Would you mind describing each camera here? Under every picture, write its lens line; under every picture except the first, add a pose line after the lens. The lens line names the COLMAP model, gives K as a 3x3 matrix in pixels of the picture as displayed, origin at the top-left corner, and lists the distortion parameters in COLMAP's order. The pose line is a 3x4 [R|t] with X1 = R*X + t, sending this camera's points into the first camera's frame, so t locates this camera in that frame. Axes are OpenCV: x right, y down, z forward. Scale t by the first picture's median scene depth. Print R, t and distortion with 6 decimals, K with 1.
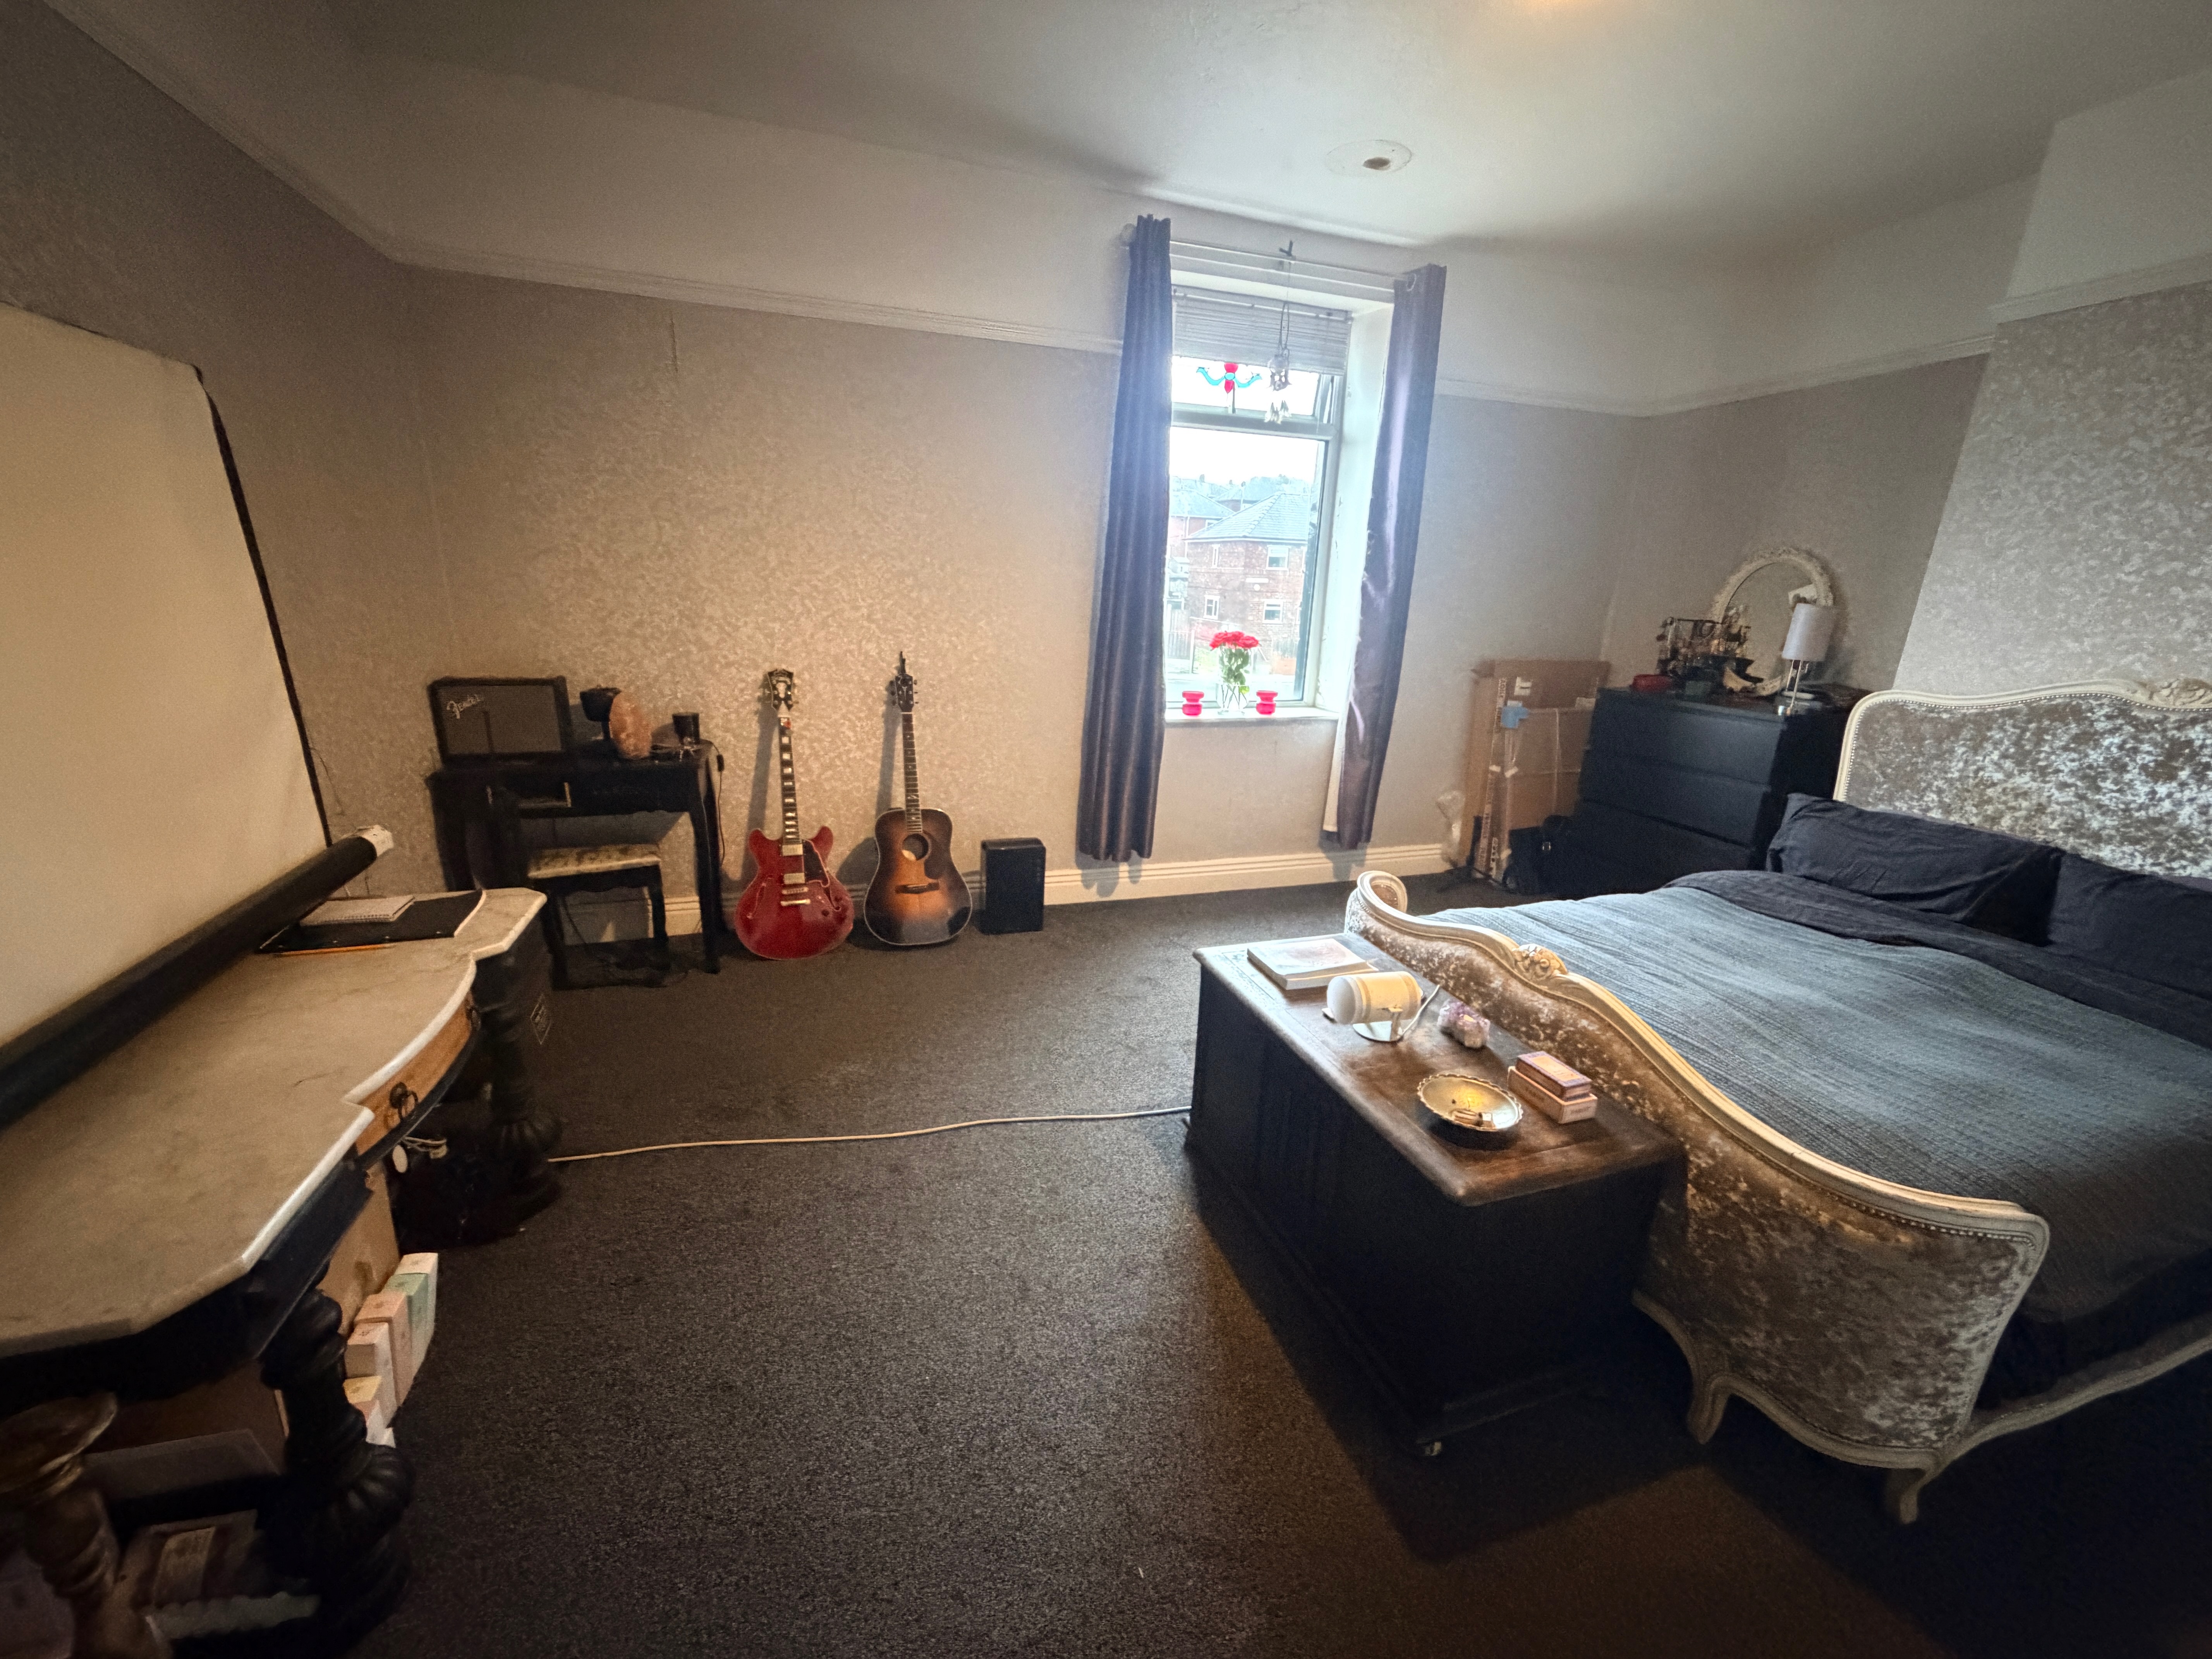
lens RADIAL K [[881.3, 0, 1097.9], [0, 881.3, 830.0], [0, 0, 1]] dist [-0.000591, -0.000175]
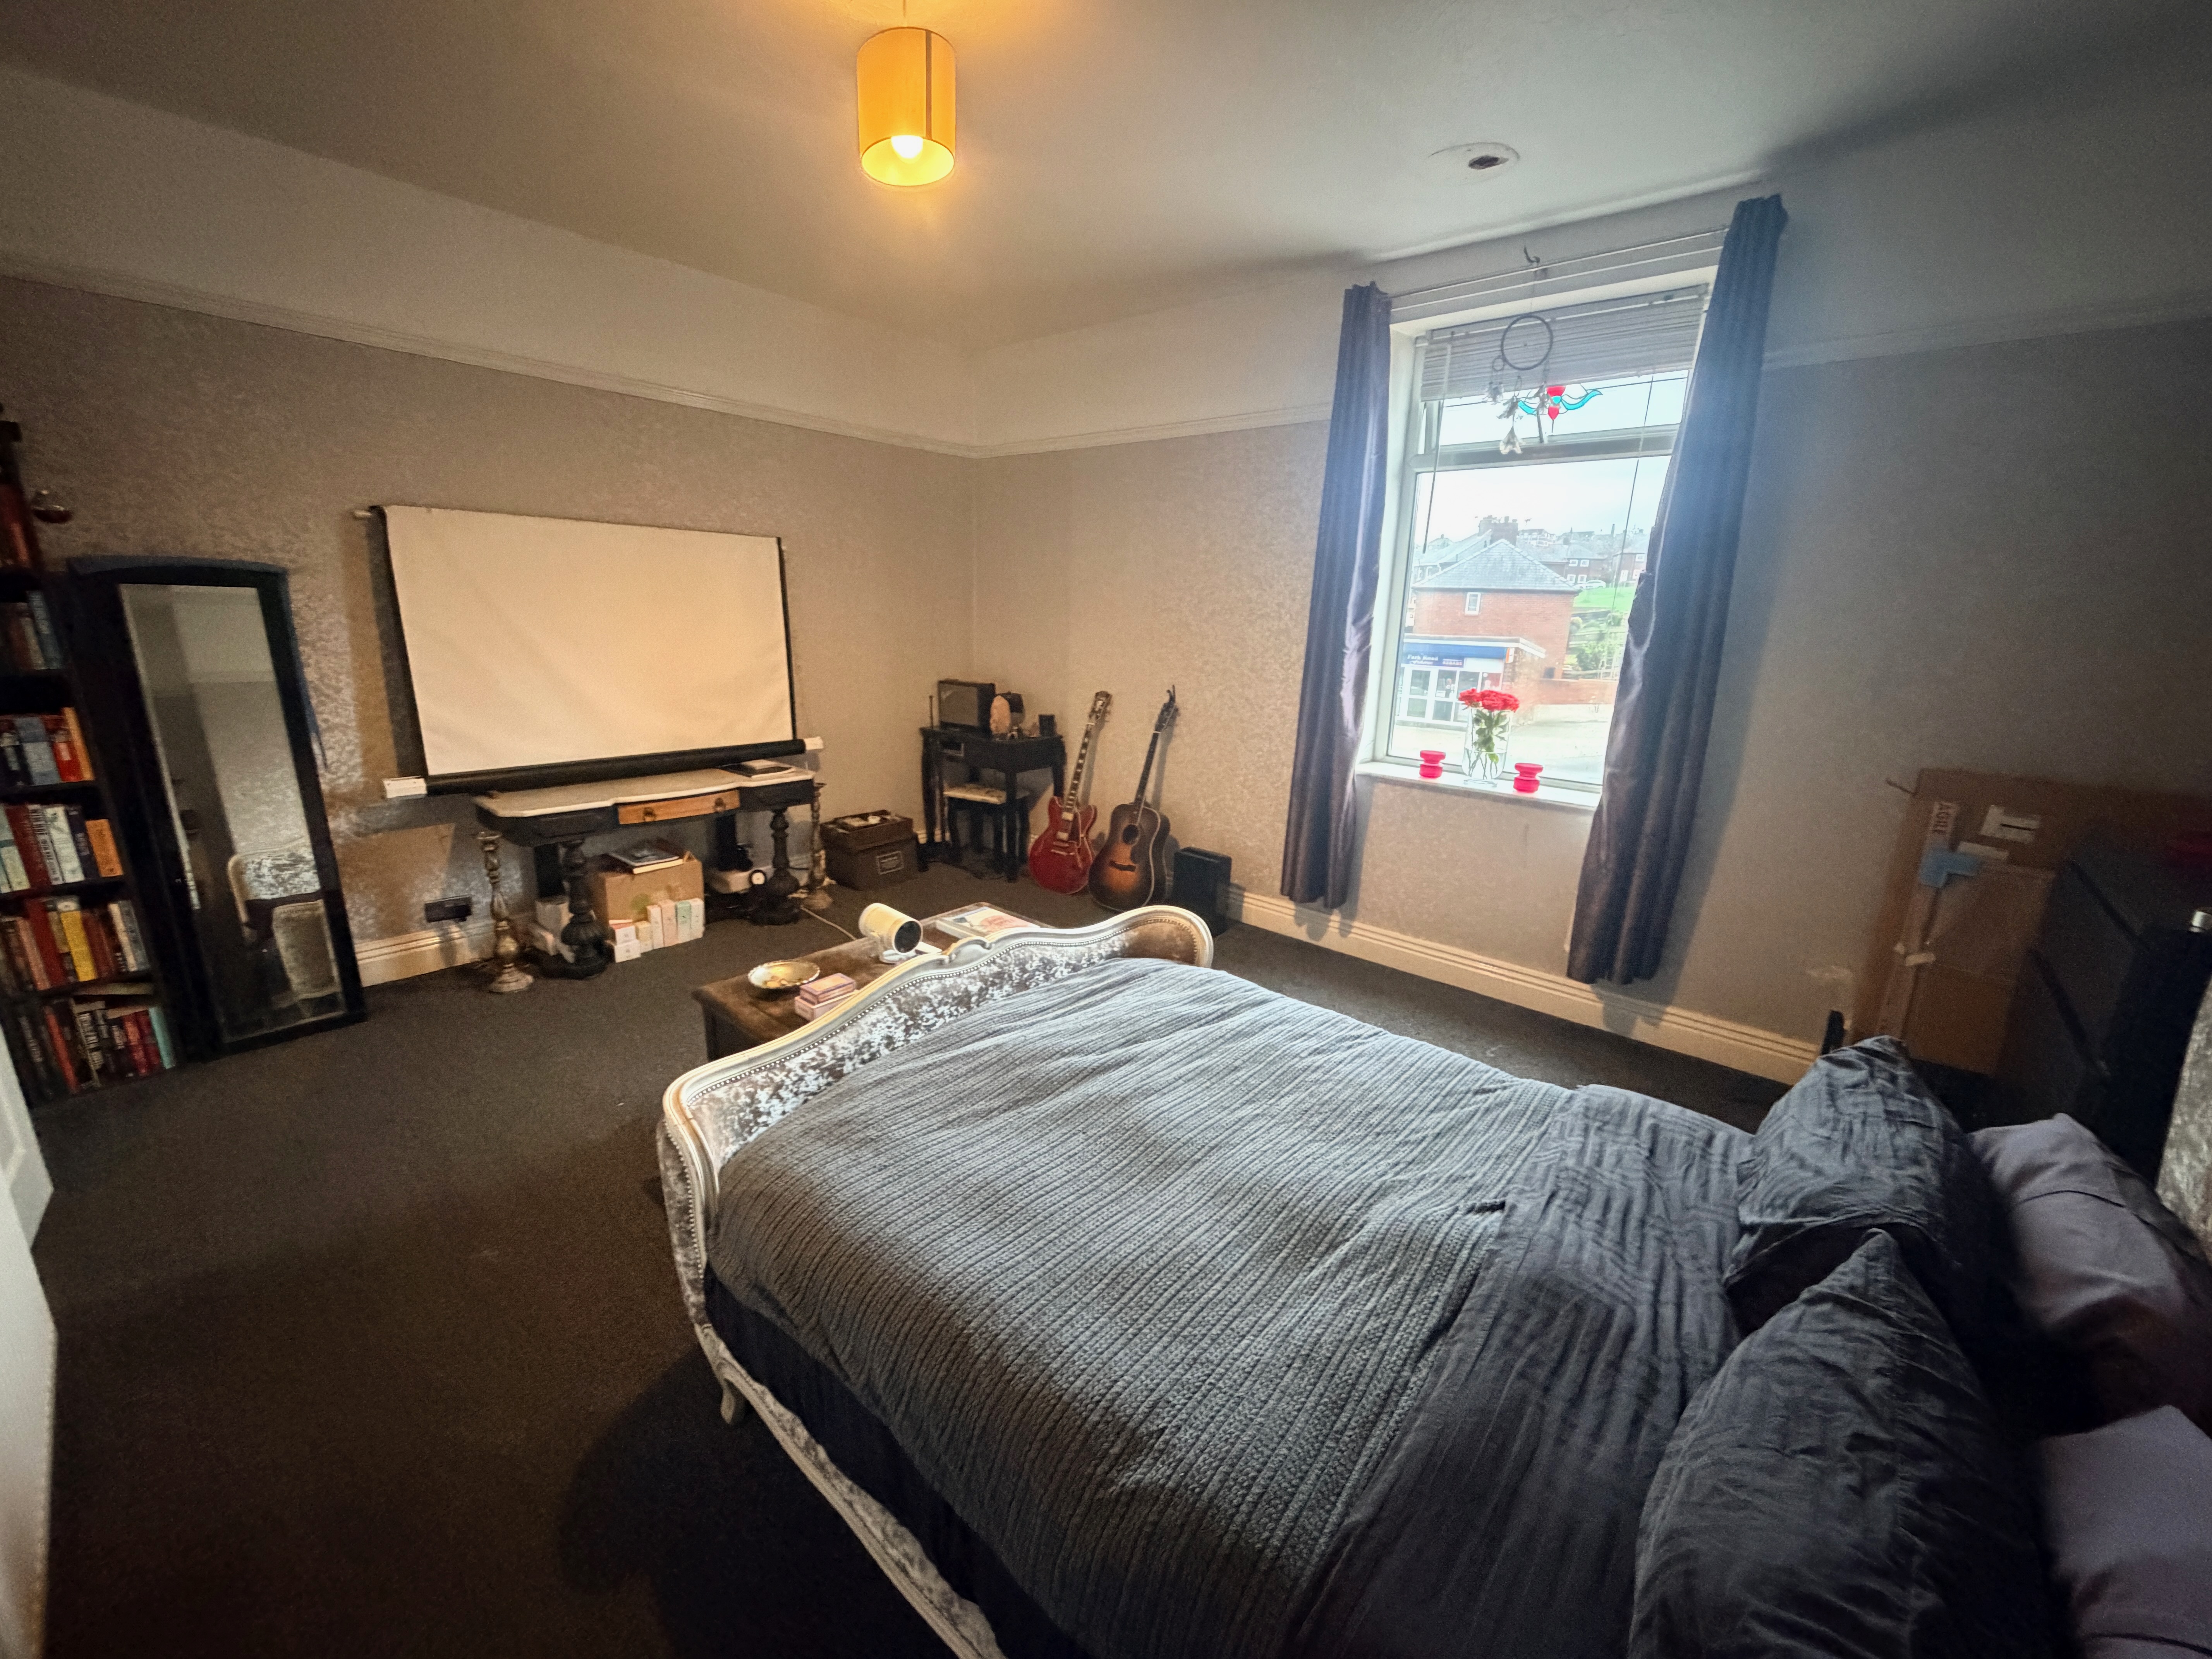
lens RADIAL K [[881.3, 0, 1097.9], [0, 881.3, 830.0], [0, 0, 1]] dist [-0.000591, -0.000175]
pose [[0.507134, 0.195987, -0.839288, 0.721534], [-0.247637, 0.965874, 0.075913, -0.062547], [0.825525, 0.169341, 0.538361, 0.235641]]
